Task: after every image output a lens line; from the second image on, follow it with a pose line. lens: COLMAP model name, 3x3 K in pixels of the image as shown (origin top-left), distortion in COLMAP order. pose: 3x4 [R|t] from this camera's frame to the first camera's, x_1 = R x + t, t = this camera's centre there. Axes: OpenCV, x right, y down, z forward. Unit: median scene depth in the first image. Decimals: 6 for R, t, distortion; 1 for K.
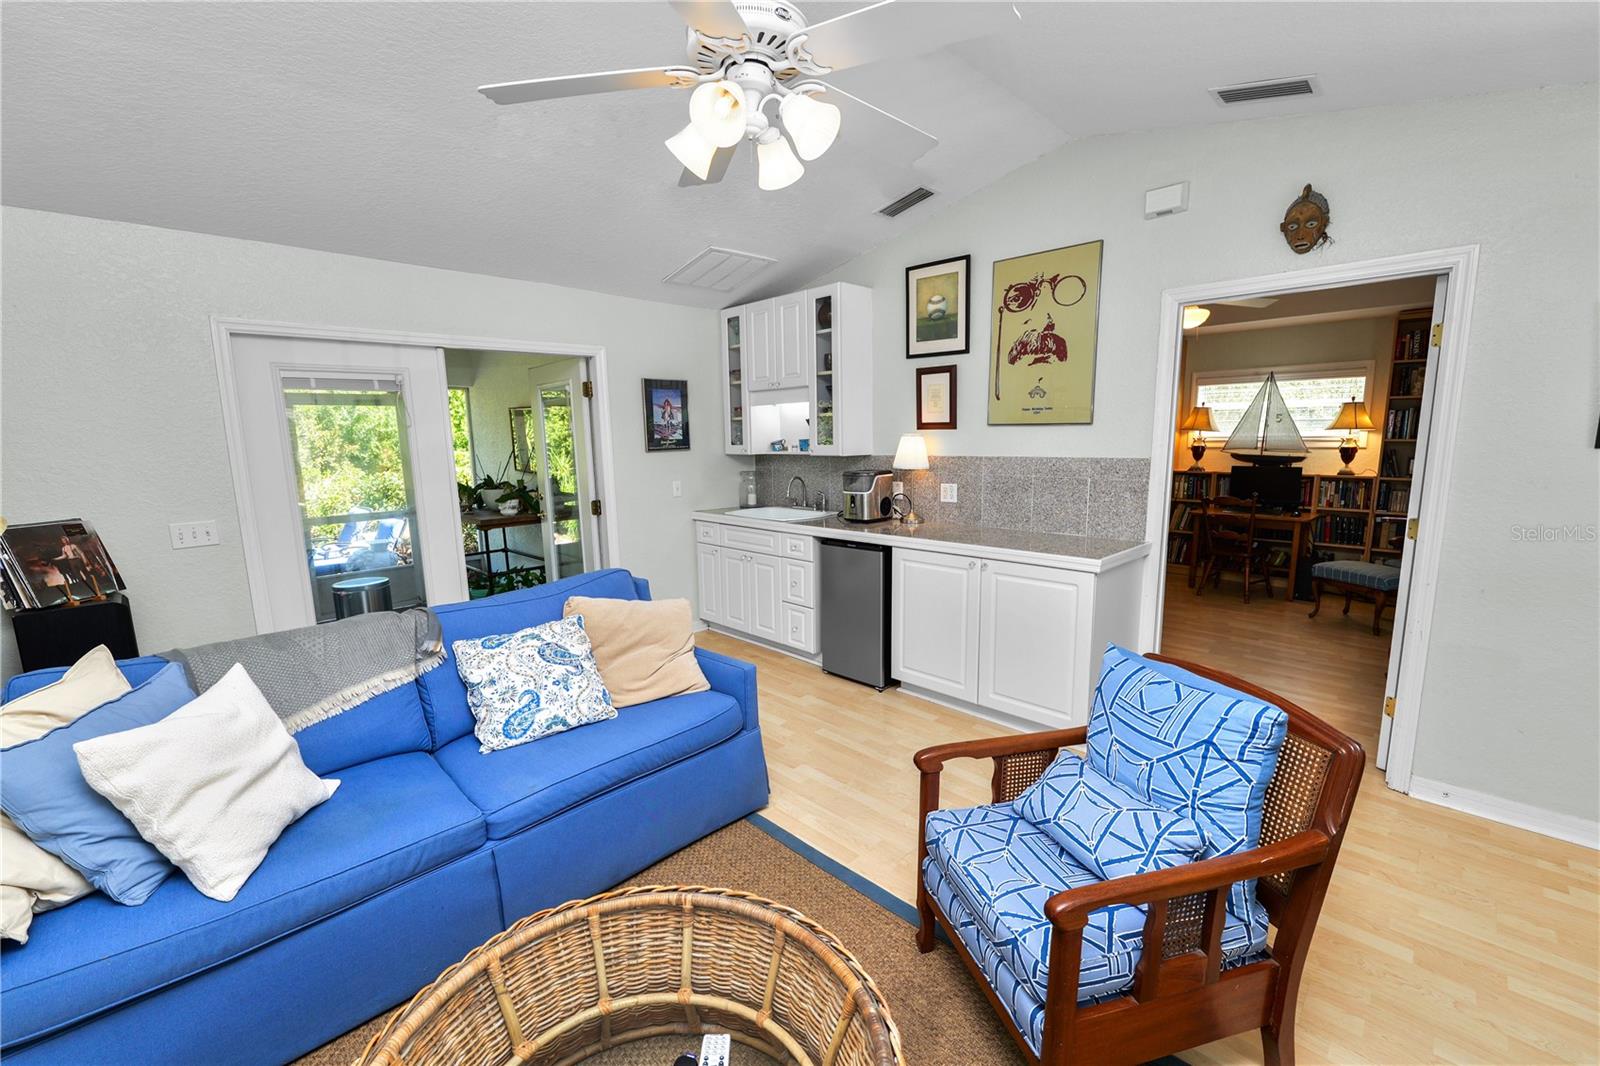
lens RADIAL K [[649.5, 0, 797.4], [0, 649.5, 539.4], [0, 0, 1]] dist [-0.012740, -0.000078]
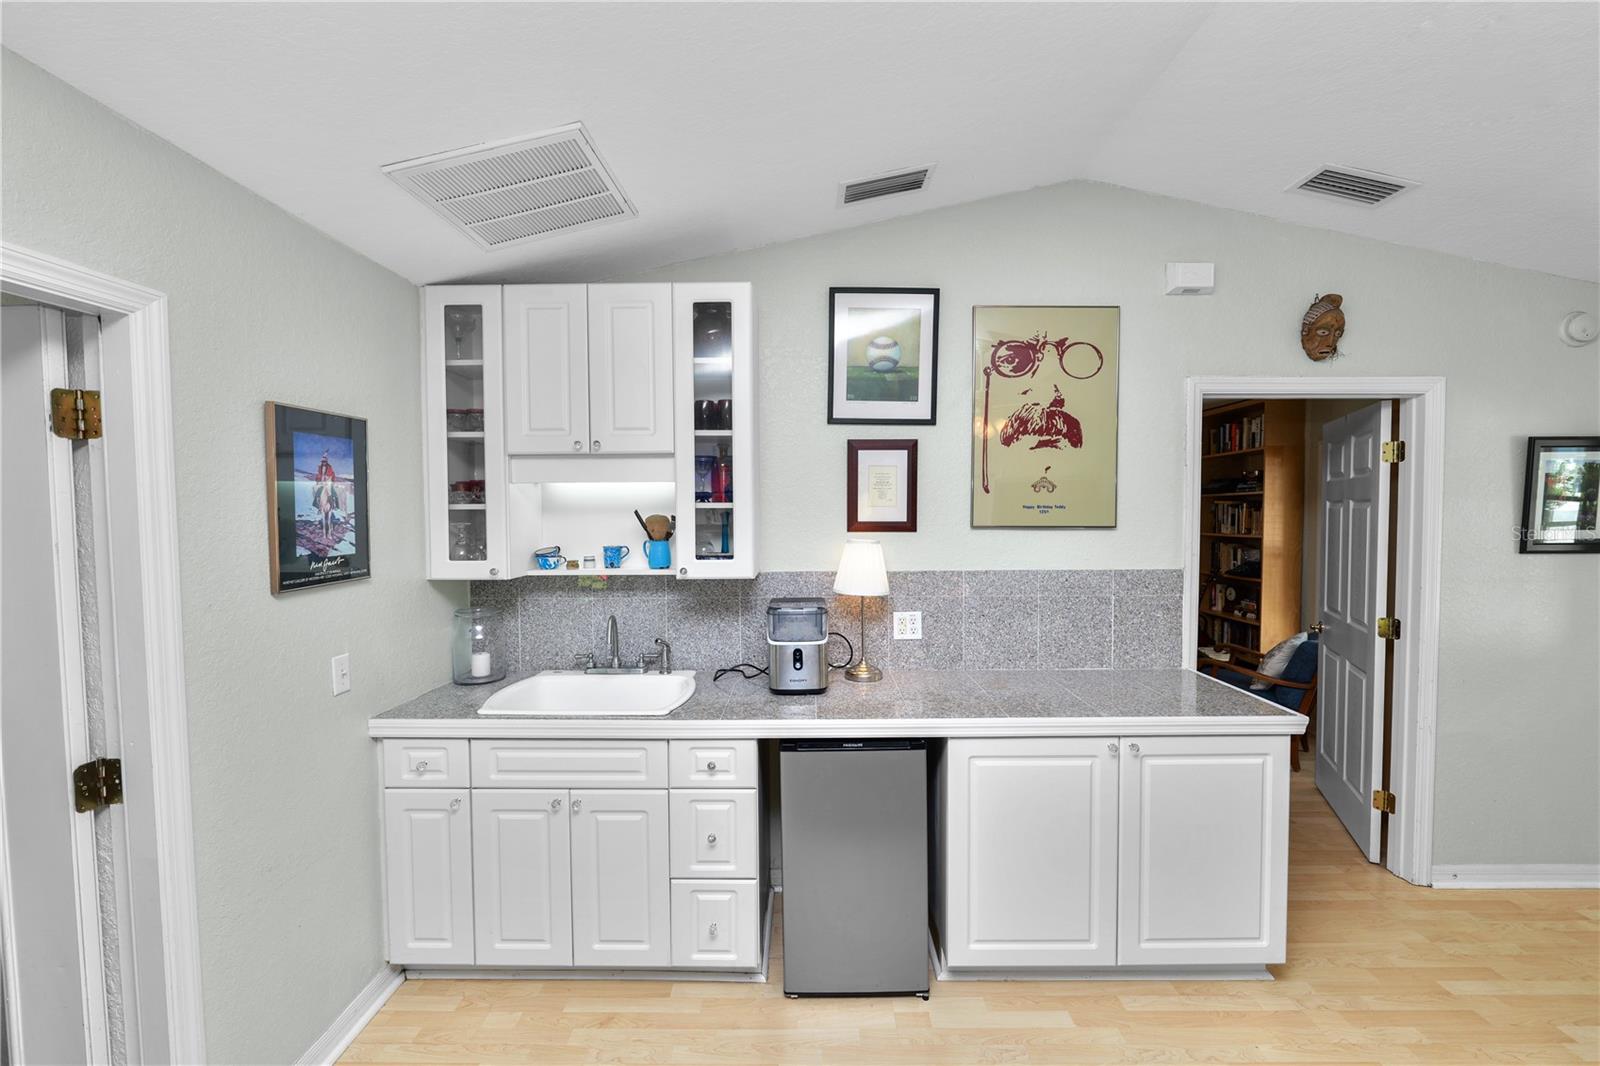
lens RADIAL K [[649.5, 0, 801.6], [0, 649.5, 532.4], [0, 0, 1]] dist [-0.012740, -0.000078]
pose [[0.710195, -0.012836, 0.703888, -0.316848], [0.105592, 0.990466, -0.088476, -0.119515], [-0.696041, 0.137161, 0.704780, 0.592607]]
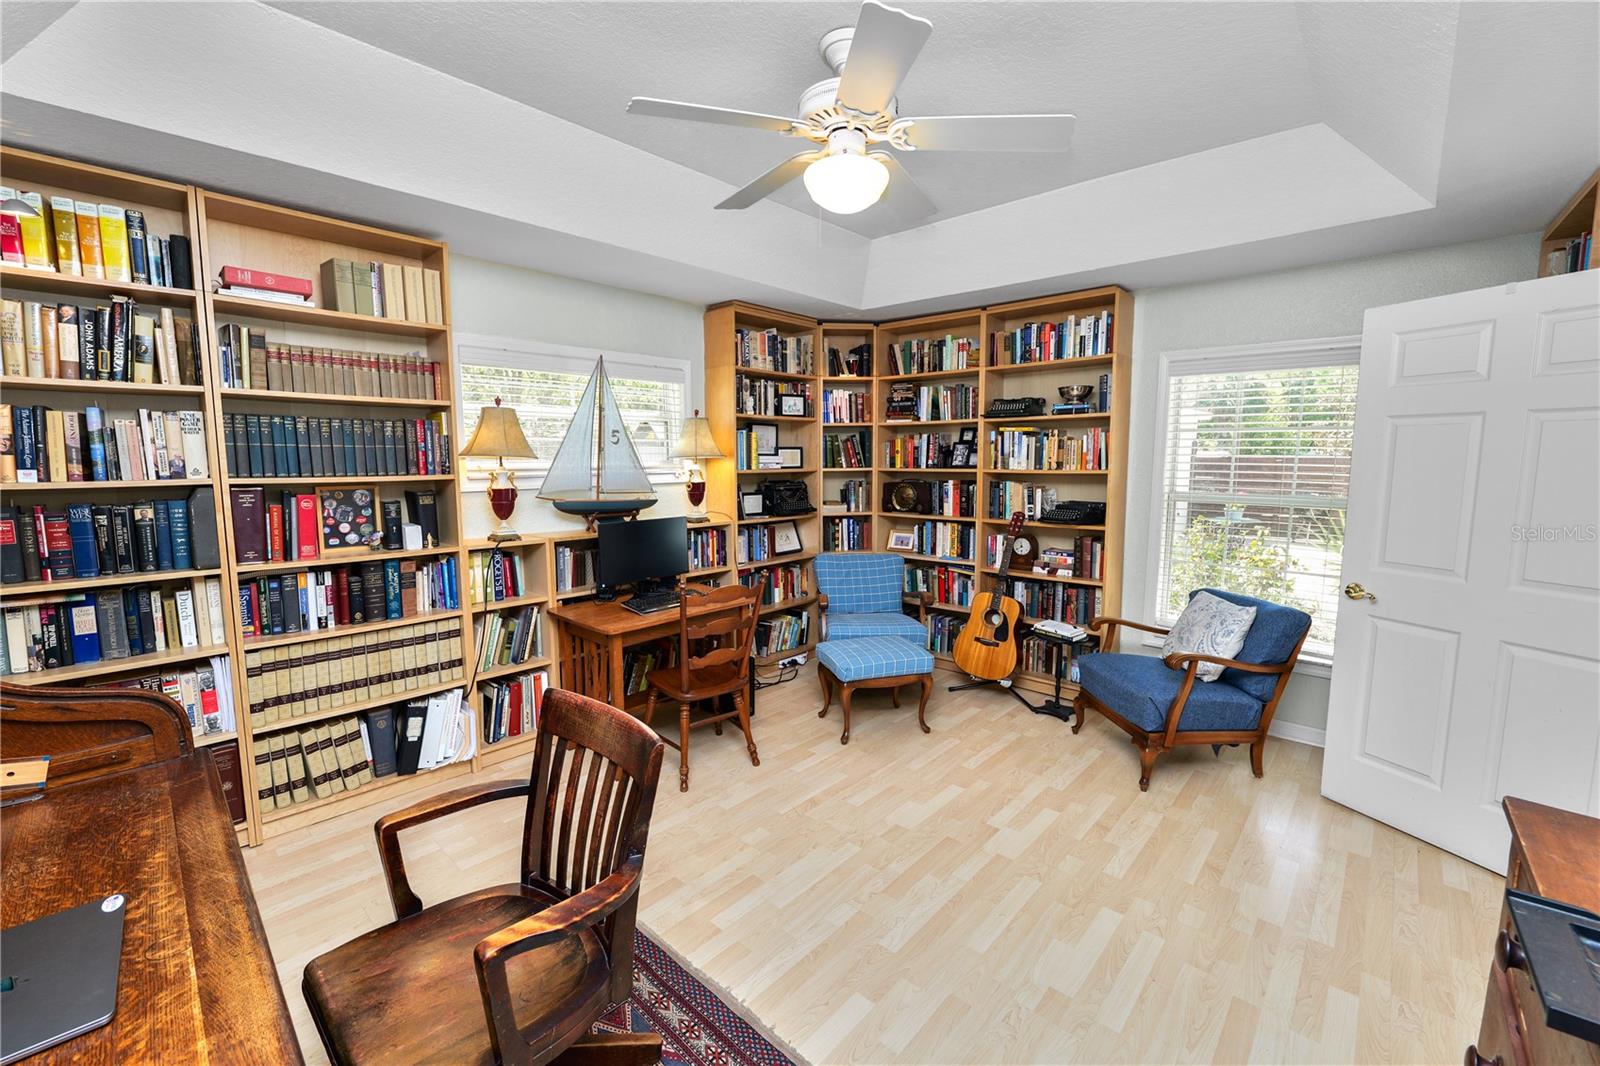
lens RADIAL K [[649.5, 0, 801.0], [0, 649.5, 528.9], [0, 0, 1]] dist [-0.012740, -0.000078]
pose [[-0.048143, -0.093944, 0.994413, 0.216933], [0.160750, 0.981861, 0.100541, -0.210106], [-0.985820, 0.164692, -0.032168, 1.316312]]
